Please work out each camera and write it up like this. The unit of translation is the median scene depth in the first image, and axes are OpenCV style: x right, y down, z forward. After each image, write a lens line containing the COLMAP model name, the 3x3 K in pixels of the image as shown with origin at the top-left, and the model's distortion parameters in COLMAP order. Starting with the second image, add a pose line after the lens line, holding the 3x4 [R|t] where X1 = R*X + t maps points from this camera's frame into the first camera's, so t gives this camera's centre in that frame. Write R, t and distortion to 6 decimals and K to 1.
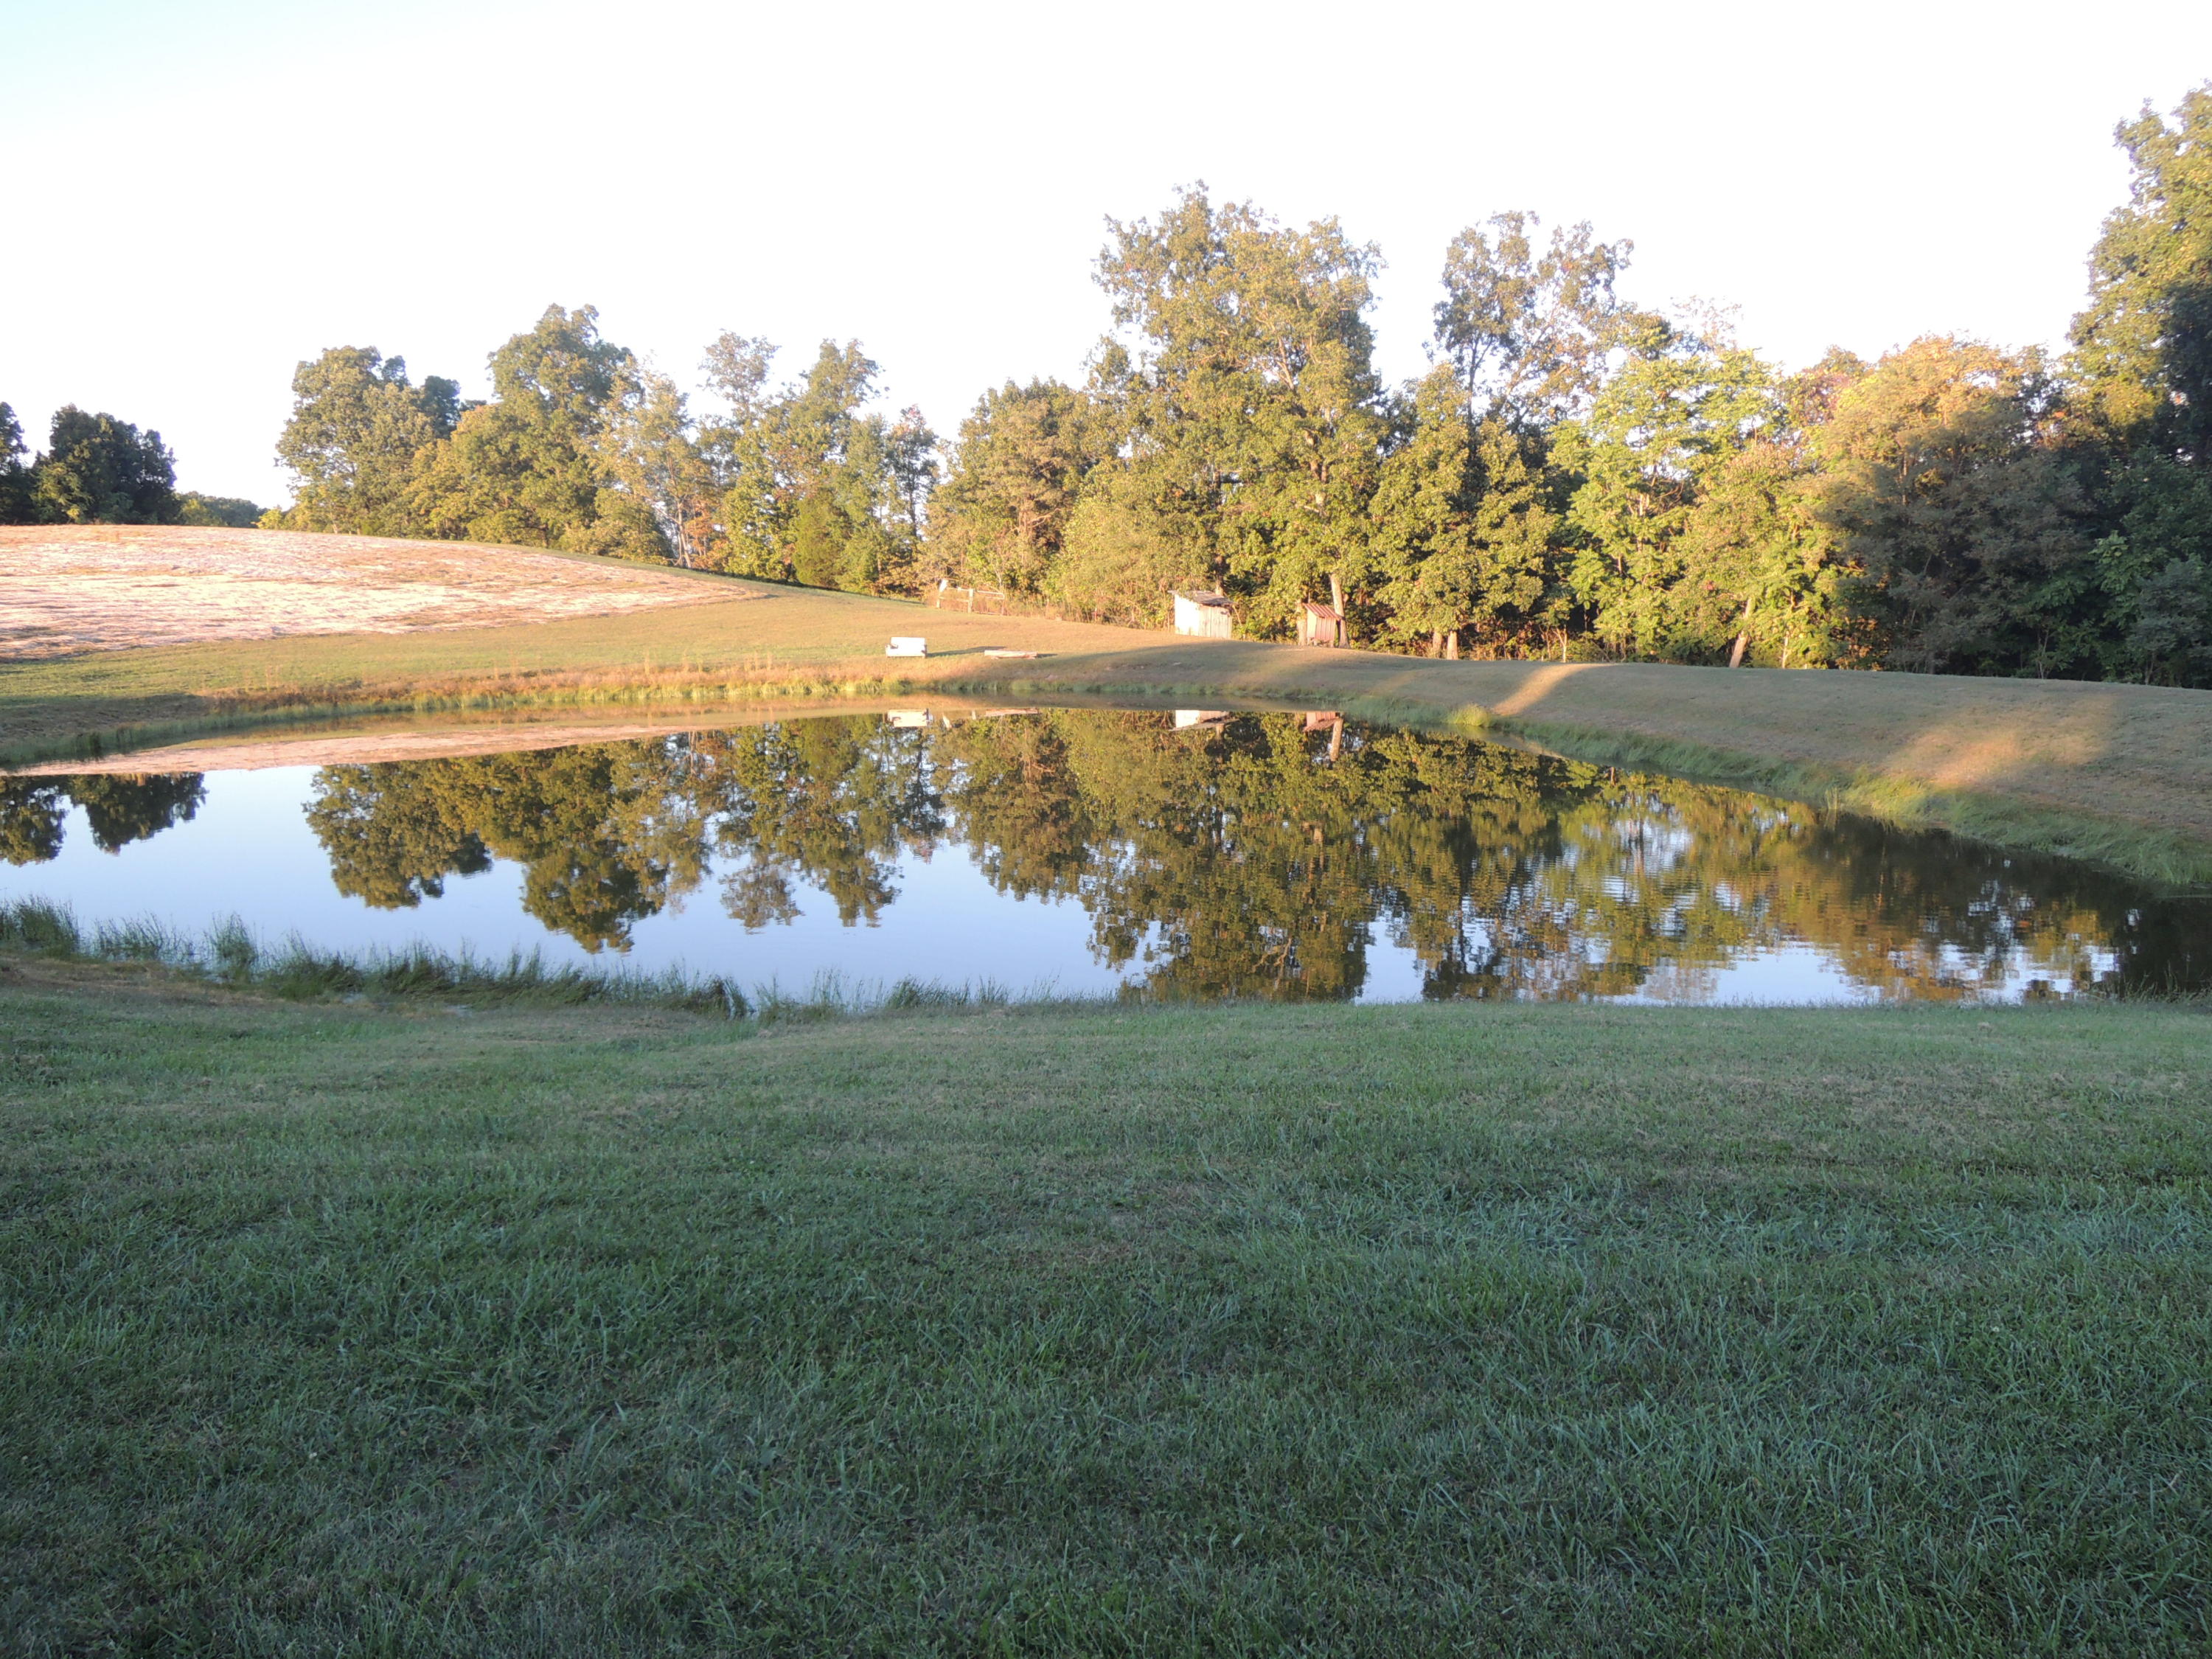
lens RADIAL K [[1591.6, 0, 1106.1], [0, 1591.6, 826.2], [0, 0, 1]] dist [-0.015887, 0.001413]
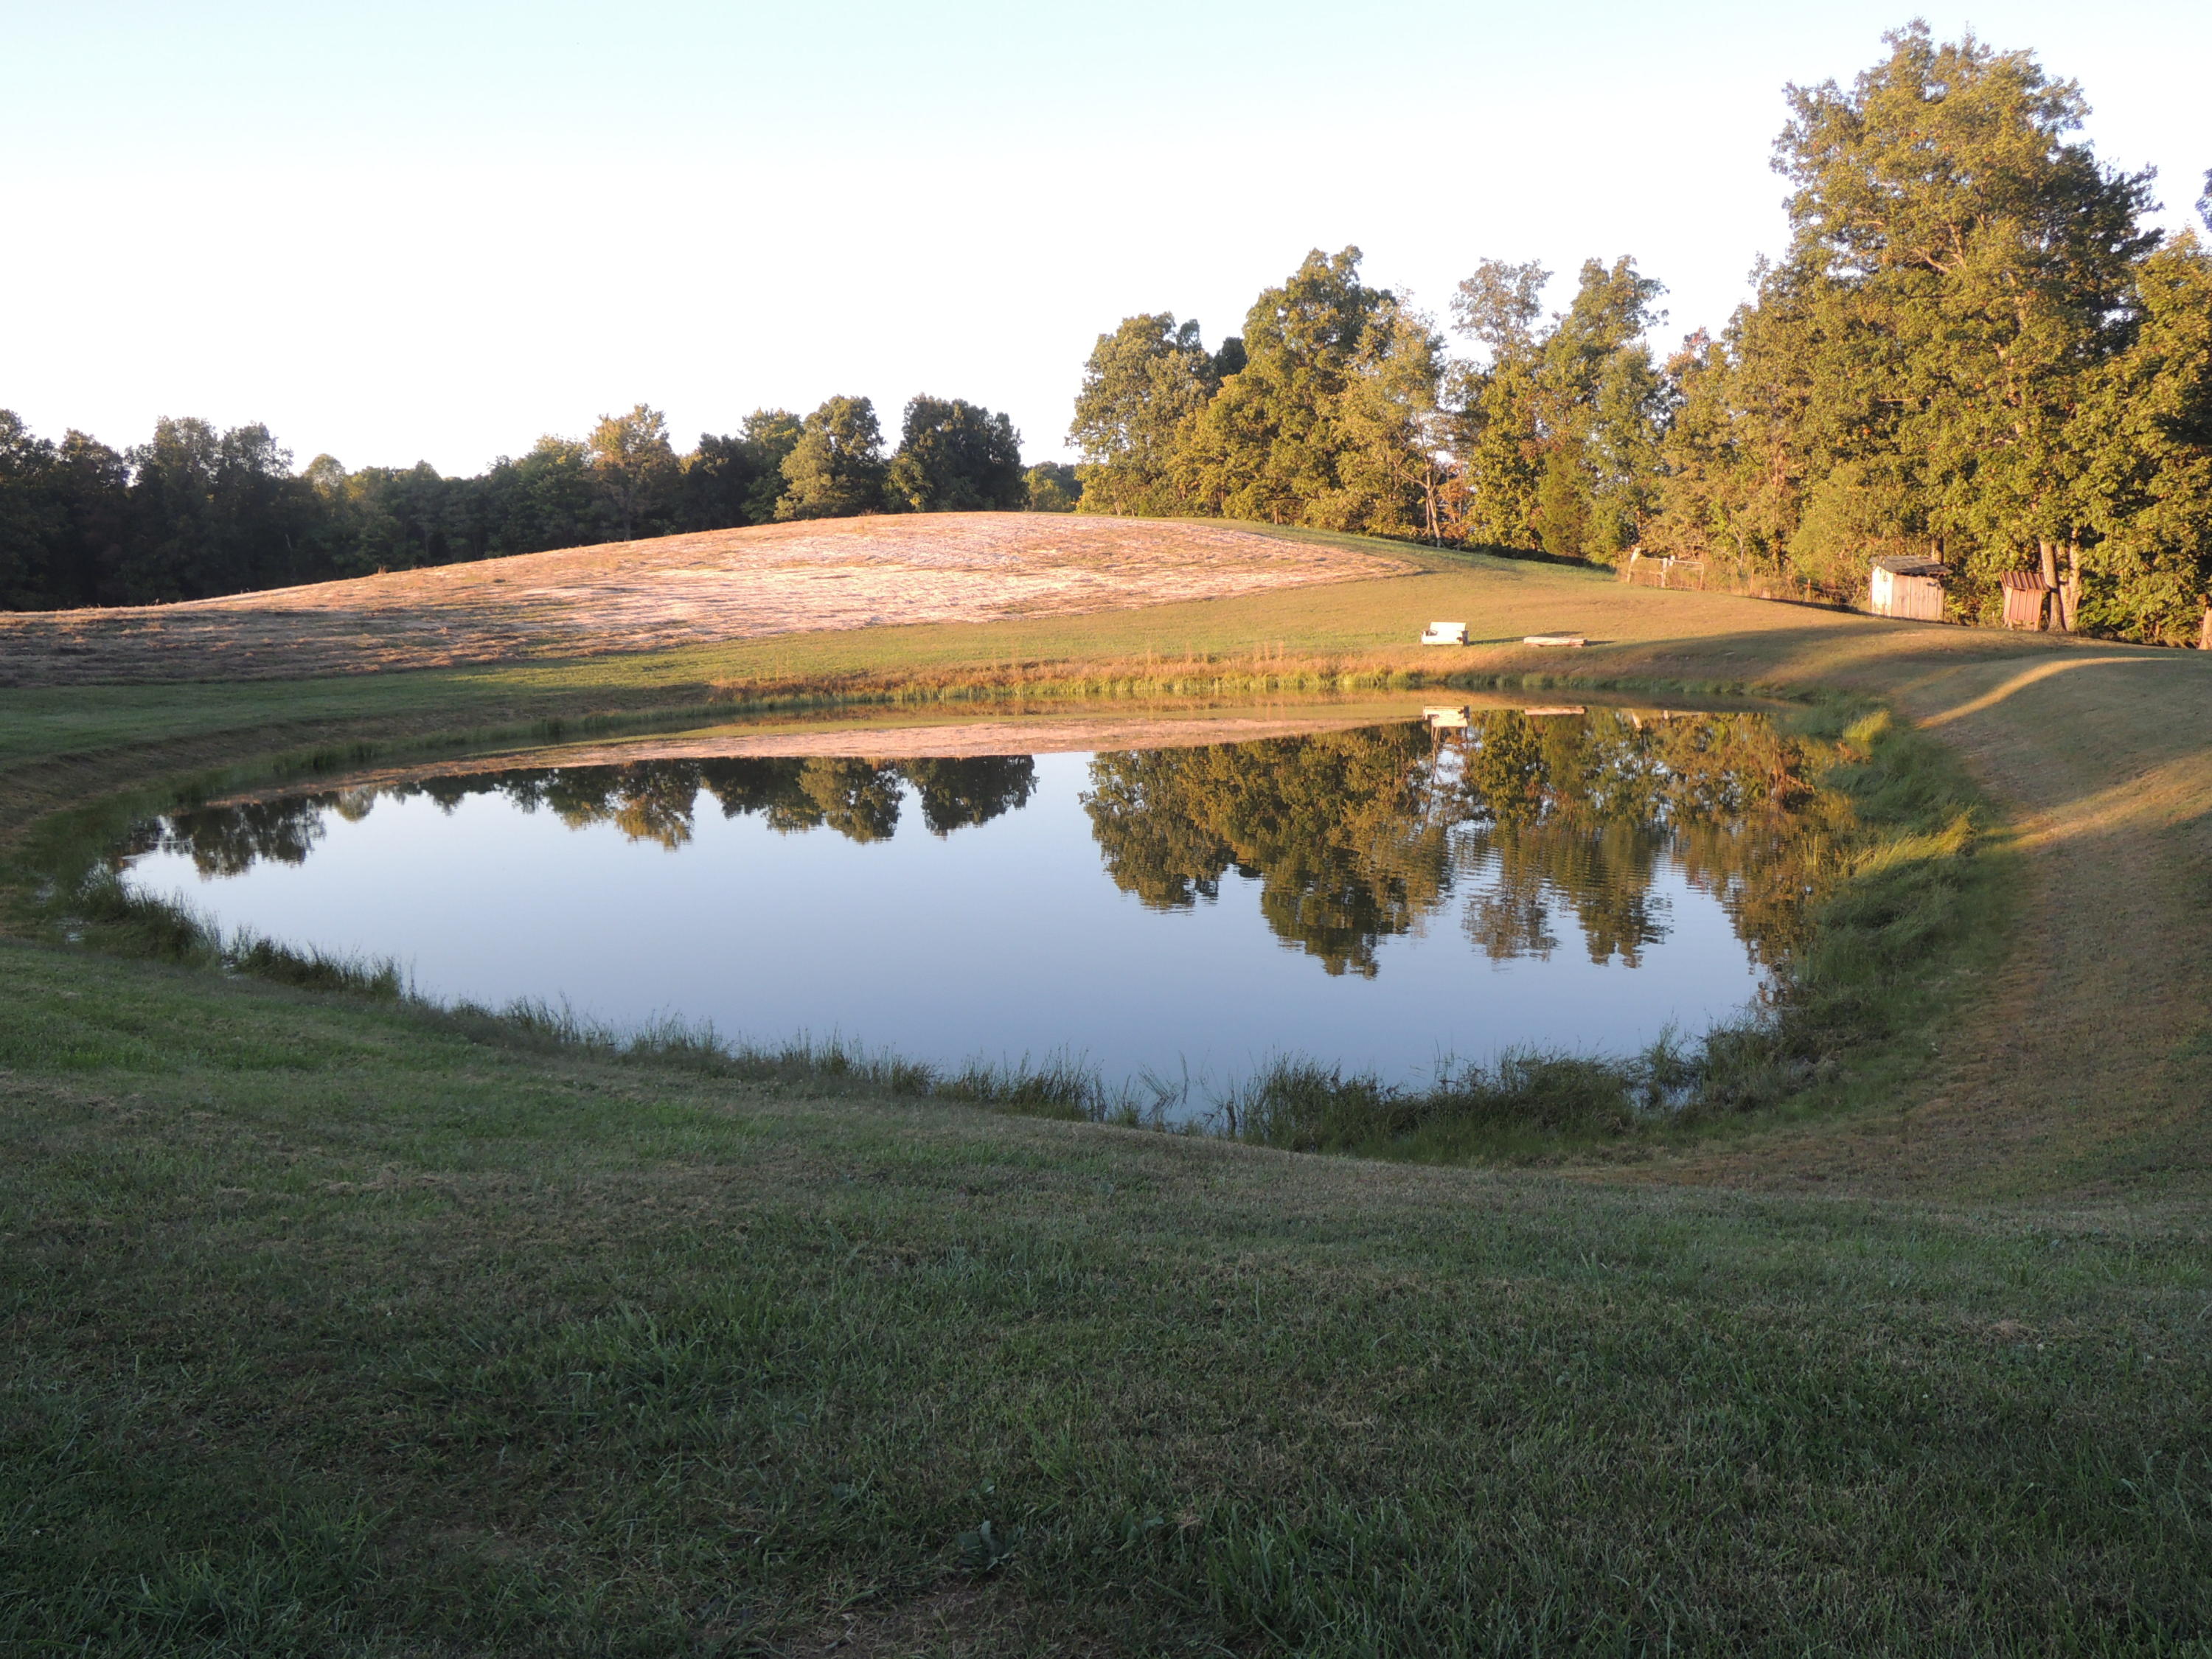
lens RADIAL K [[1930.8, 0, 1100.6], [0, 1930.8, 846.1], [0, 0, 1]] dist [-0.040518, 0.000812]
pose [[0.848596, 0.050112, -0.526663, 0.157316], [-0.048499, 0.998681, 0.016879, -0.003759], [0.526814, 0.011219, 0.849906, 0.011248]]
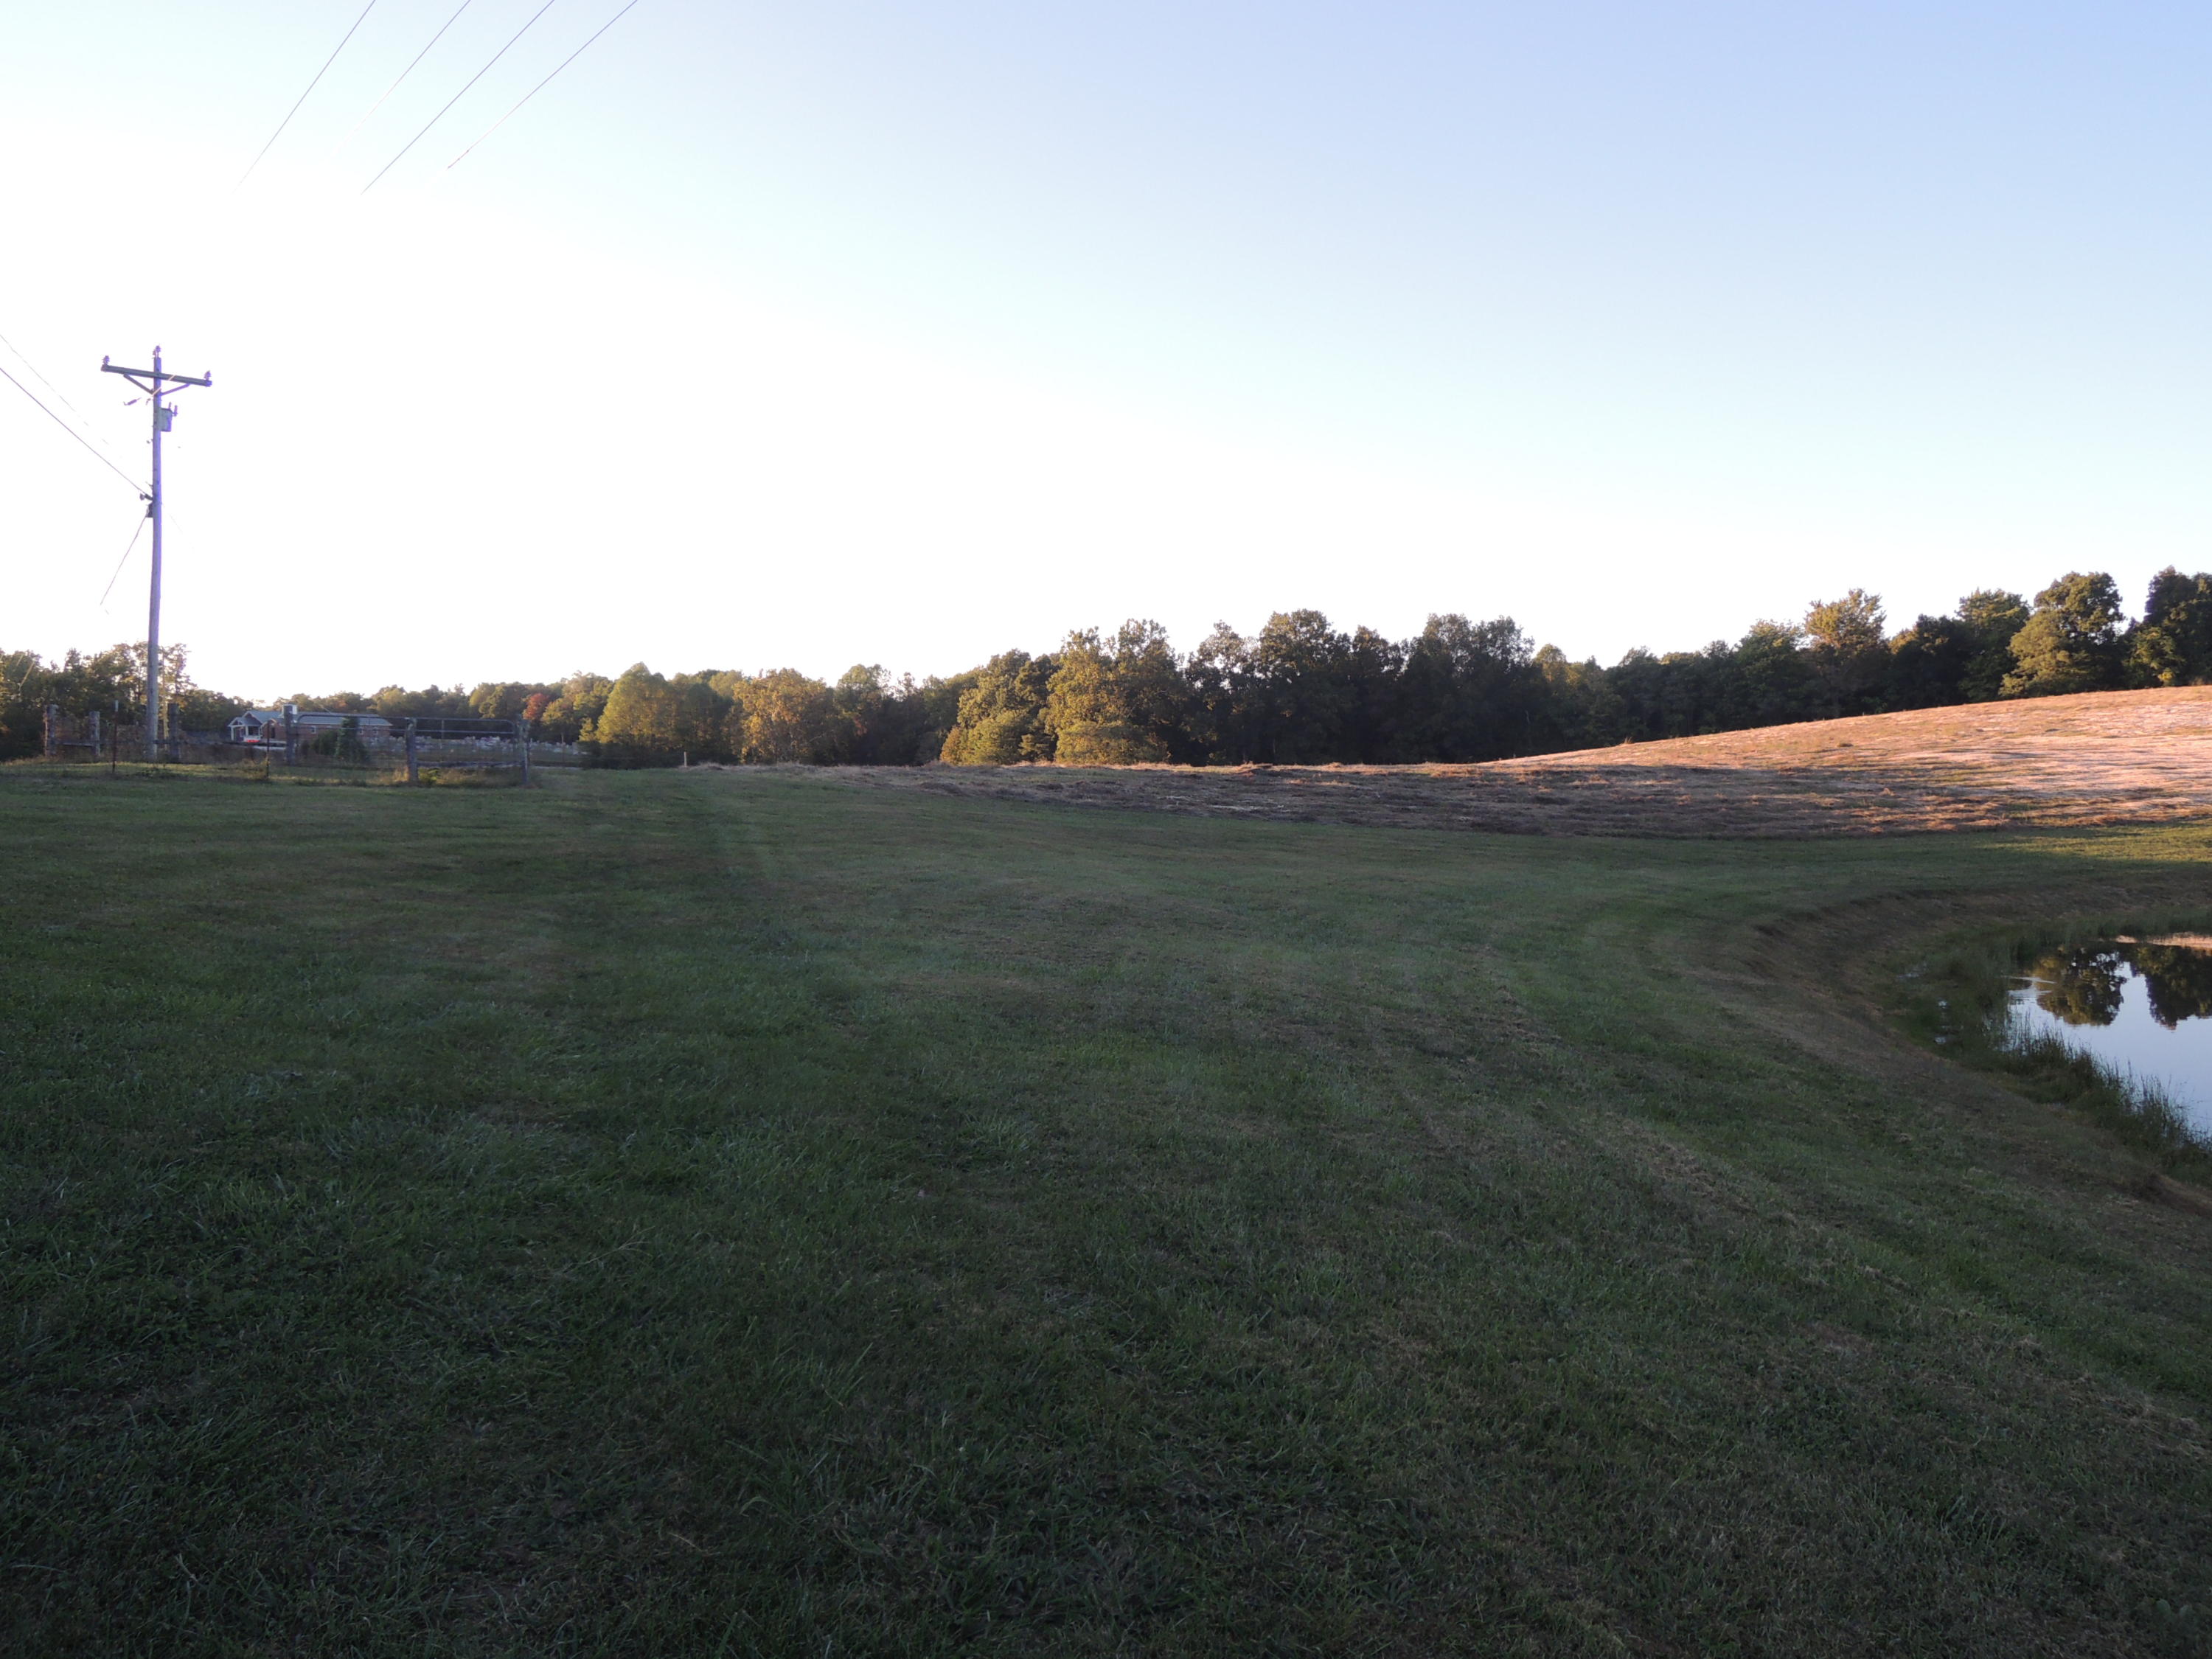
lens RADIAL K [[1591.6, 0, 1125.5], [0, 1591.6, 829.8], [0, 0, 1]] dist [-0.015887, 0.001413]
pose [[0.416507, 0.025374, -0.908778, -0.038829], [-0.118760, 0.992563, -0.026717, -0.001702], [0.901342, 0.119054, 0.416423, 0.030360]]
